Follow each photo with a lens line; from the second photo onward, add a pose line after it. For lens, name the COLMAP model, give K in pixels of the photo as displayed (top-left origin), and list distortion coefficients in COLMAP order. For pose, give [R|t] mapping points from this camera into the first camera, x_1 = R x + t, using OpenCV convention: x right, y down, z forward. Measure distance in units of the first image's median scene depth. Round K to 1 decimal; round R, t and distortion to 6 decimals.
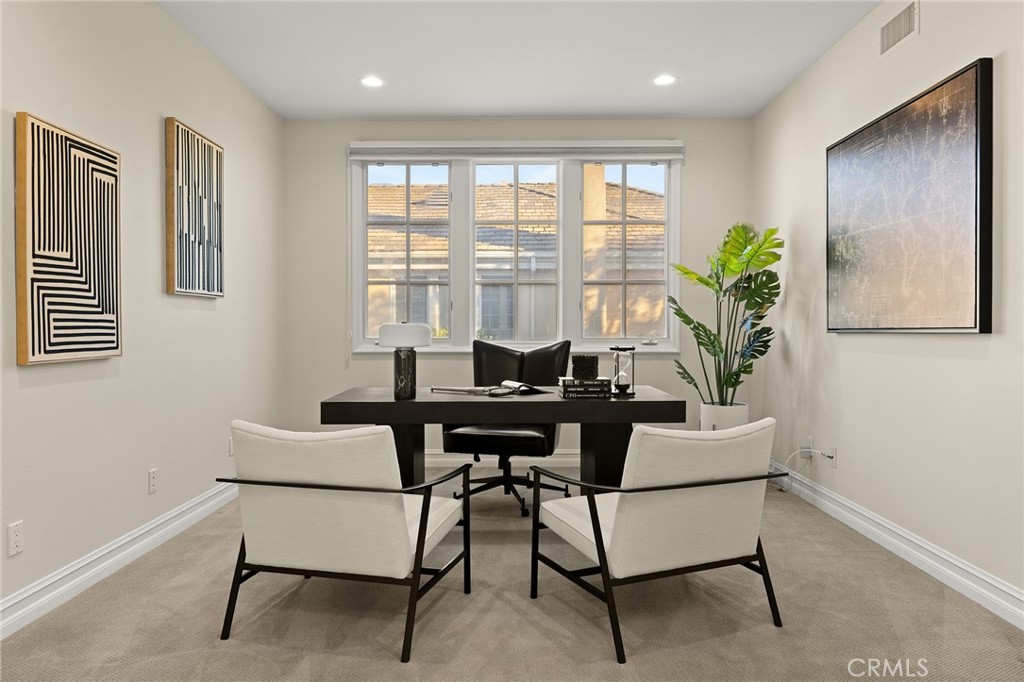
lens RADIAL K [[676.1, 0, 512.0], [0, 676.1, 341.0], [0, 0, 1]] dist [0.001068, -0.000848]
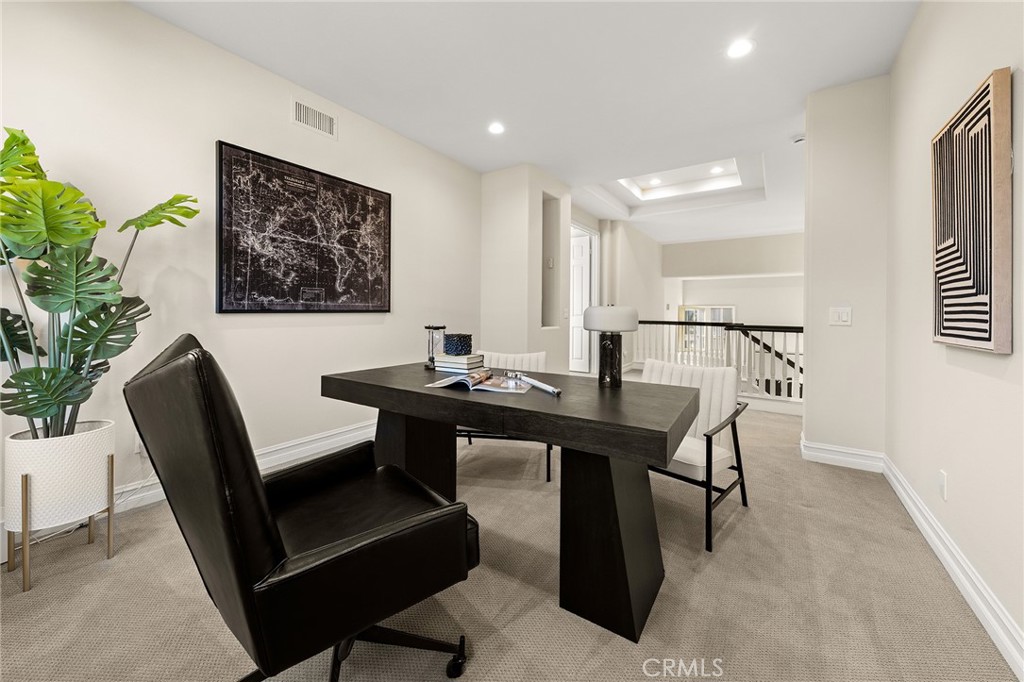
lens RADIAL K [[428.4, 0, 542.2], [0, 428.4, 310.9], [0, 0, 1]] dist [0.010417, -0.000527]
pose [[-0.876382, -0.004266, 0.481597, -0.402058], [0.001707, 0.999927, 0.011963, -0.029323], [-0.481613, 0.011306, -0.876311, 1.742239]]
